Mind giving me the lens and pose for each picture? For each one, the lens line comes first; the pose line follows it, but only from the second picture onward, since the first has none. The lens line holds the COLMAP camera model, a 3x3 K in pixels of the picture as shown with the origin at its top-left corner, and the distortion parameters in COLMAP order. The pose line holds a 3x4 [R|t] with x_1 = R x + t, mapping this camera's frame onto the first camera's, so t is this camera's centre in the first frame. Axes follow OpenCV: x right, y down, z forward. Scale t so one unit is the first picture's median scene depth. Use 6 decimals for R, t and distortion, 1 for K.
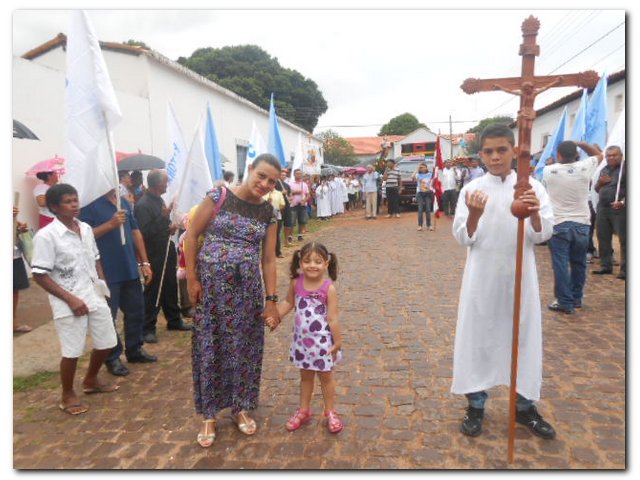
lens RADIAL K [[476.1, 0, 321.9], [0, 476.1, 235.4], [0, 0, 1]] dist [-0.022428, 0.008924]
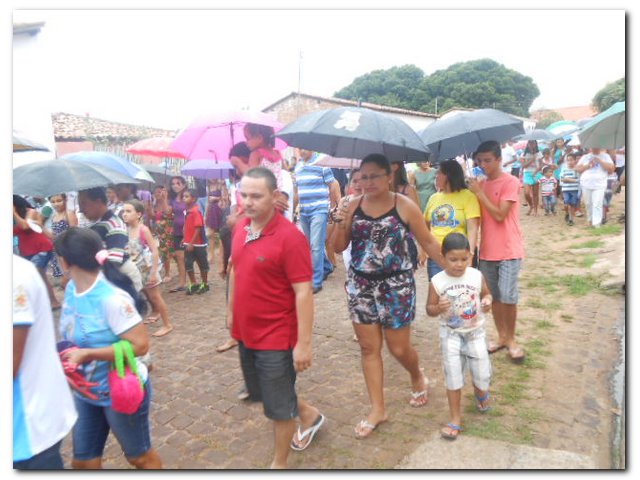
lens RADIAL K [[477.1, 0, 320.0], [0, 477.1, 240.0], [0, 0, 1]] dist [-0.028443, 0.042803]
pose [[0.911218, 0.021608, -0.411358, 0.005501], [0.001579, 0.998433, 0.055944, 0.097170], [0.411922, -0.051627, 0.909755, -0.646217]]
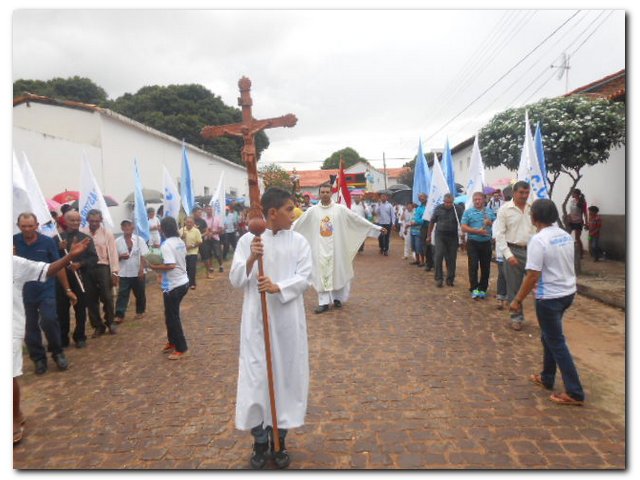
lens RADIAL K [[476.1, 0, 321.9], [0, 476.1, 235.4], [0, 0, 1]] dist [-0.022428, 0.008924]
pose [[0.994251, -0.006842, 0.106859, 0.014575], [0.013616, 0.997934, -0.062783, 0.004290], [-0.106208, 0.063877, 0.992290, -0.056064]]
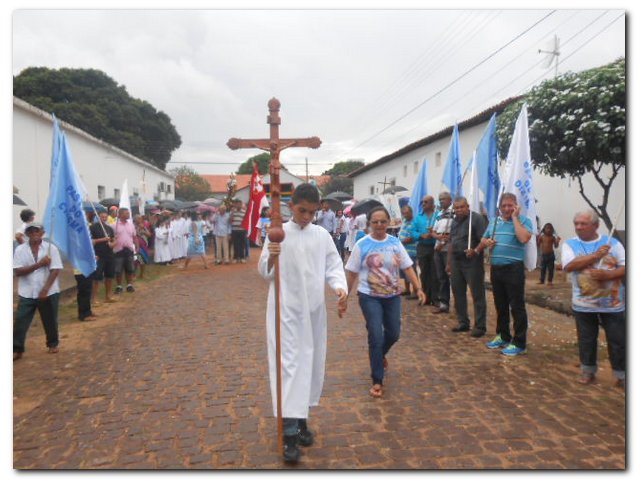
lens RADIAL K [[477.1, 0, 320.0], [0, 477.1, 240.0], [0, 0, 1]] dist [-0.028443, 0.042803]
pose [[0.959146, 0.005794, 0.282854, 0.010351], [0.014172, 0.997551, -0.068488, -0.005072], [-0.282558, 0.069699, 0.956715, 0.024210]]
